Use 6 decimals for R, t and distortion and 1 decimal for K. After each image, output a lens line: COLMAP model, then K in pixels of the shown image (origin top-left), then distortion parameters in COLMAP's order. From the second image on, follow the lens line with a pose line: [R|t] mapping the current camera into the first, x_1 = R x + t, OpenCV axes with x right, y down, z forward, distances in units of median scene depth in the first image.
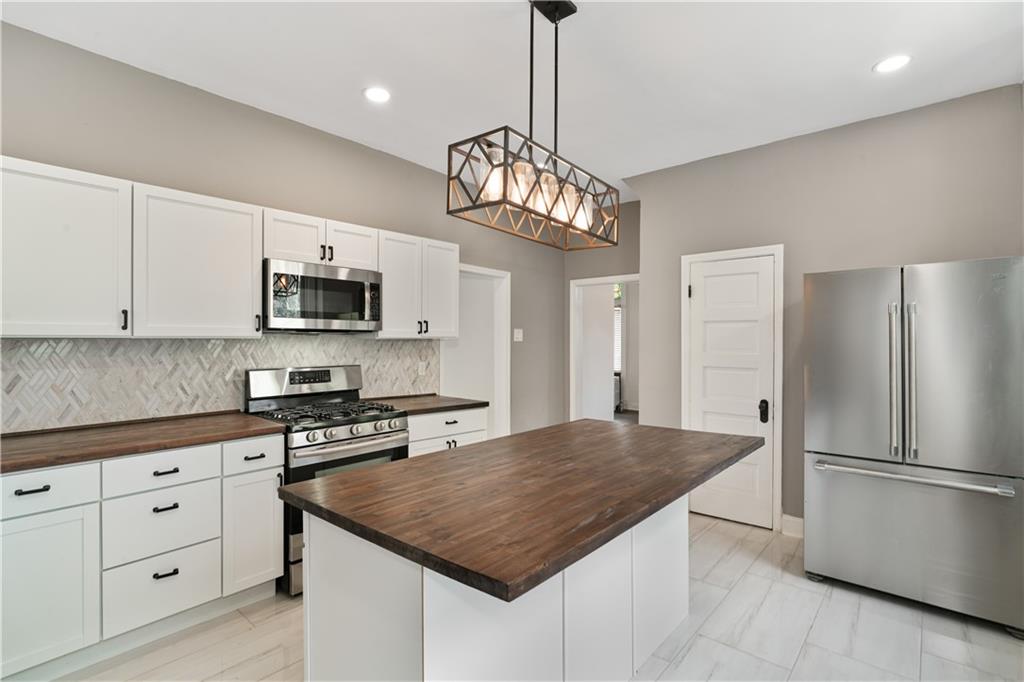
lens RADIAL K [[487.6, 0, 495.2], [0, 487.6, 339.7], [0, 0, 1]] dist [-0.012842, 0.004924]
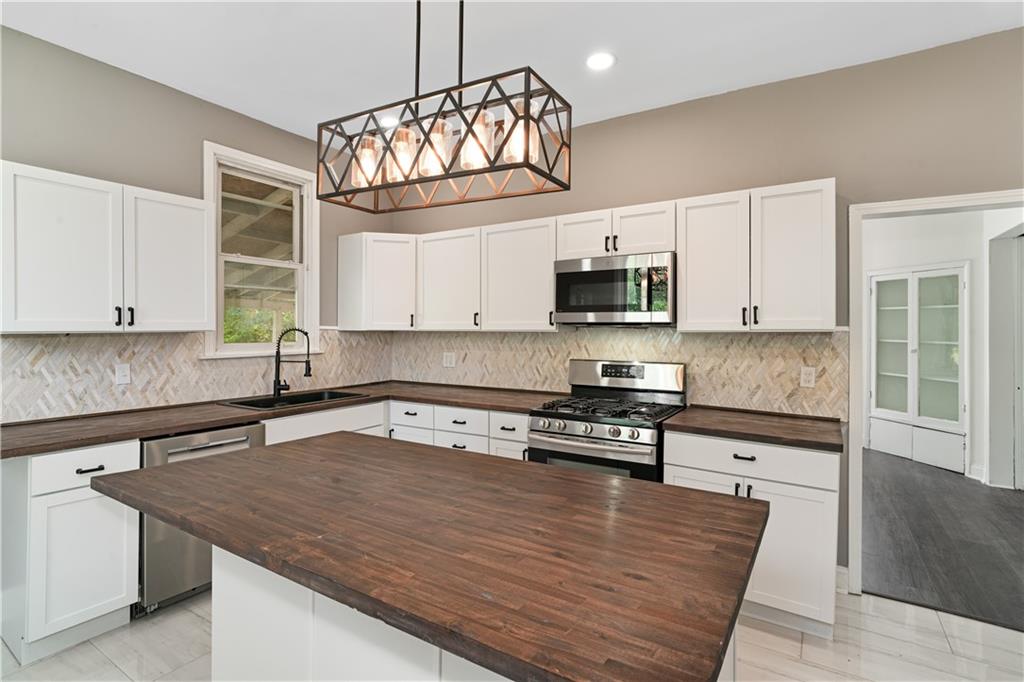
lens RADIAL K [[487.6, 0, 507.9], [0, 487.6, 325.9], [0, 0, 1]] dist [-0.012842, 0.004924]
pose [[0.174225, -0.011211, -0.984642, 0.634012], [-0.004195, 0.999918, -0.012127, -0.001916], [0.984697, 0.006243, 0.174164, 0.697626]]
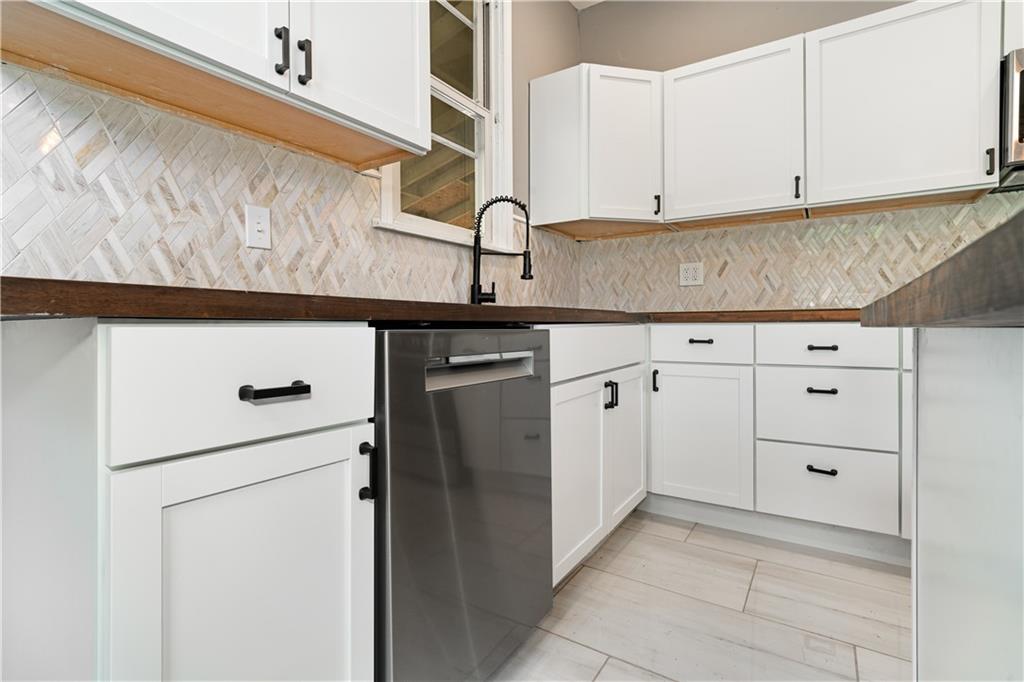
lens RADIAL K [[487.6, 0, 516.0], [0, 487.6, 320.3], [0, 0, 1]] dist [-0.012842, 0.004924]
pose [[0.169788, -0.005667, -0.985464, 0.040948], [-0.000448, 0.999983, -0.005828, 0.181802], [0.985481, 0.001431, 0.169782, 0.268532]]
